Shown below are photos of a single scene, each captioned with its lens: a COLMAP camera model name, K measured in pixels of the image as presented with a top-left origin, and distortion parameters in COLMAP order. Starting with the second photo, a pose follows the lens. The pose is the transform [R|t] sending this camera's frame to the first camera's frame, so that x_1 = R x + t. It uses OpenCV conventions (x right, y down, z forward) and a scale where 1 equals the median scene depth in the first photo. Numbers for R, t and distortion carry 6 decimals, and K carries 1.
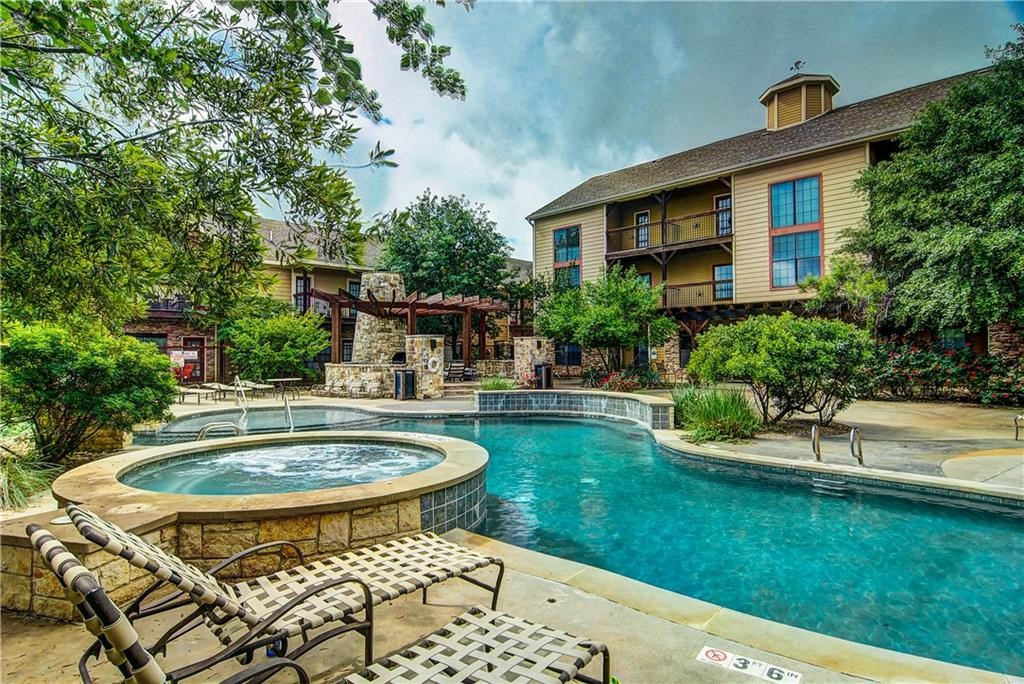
lens RADIAL K [[547.3, 0, 513.1], [0, 547.3, 363.7], [0, 0, 1]] dist [-0.015241, -0.000322]
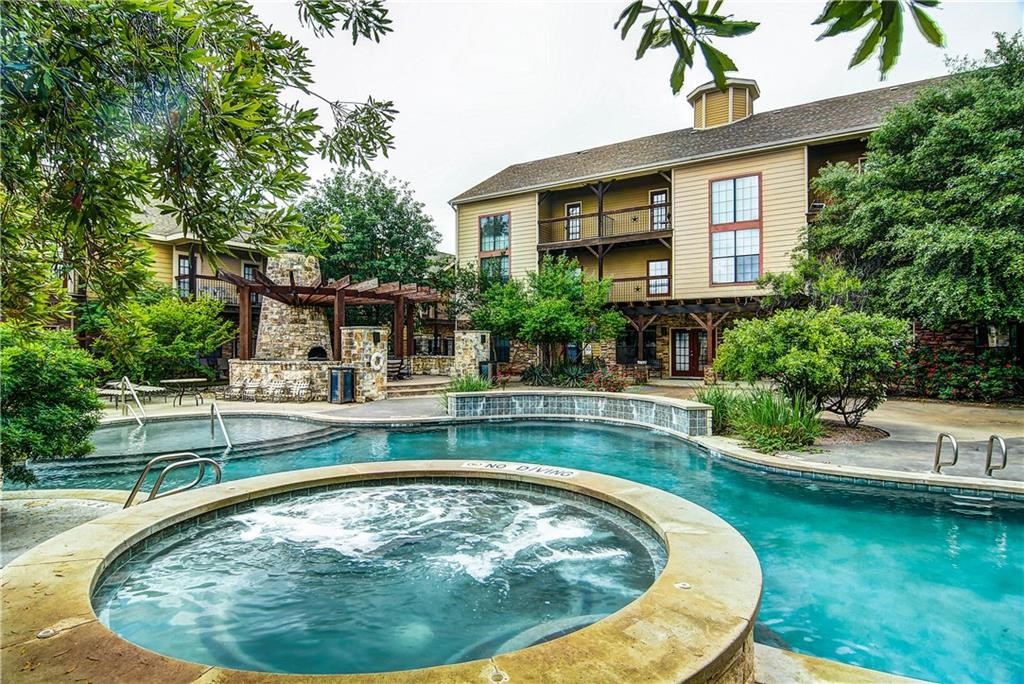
lens RADIAL K [[547.3, 0, 513.1], [0, 547.3, 363.7], [0, 0, 1]] dist [-0.015241, -0.000322]
pose [[0.976055, -0.001228, 0.217519, -0.101818], [-0.000674, 0.999962, 0.008669, -0.001875], [-0.217522, -0.008608, 0.976018, 0.100527]]
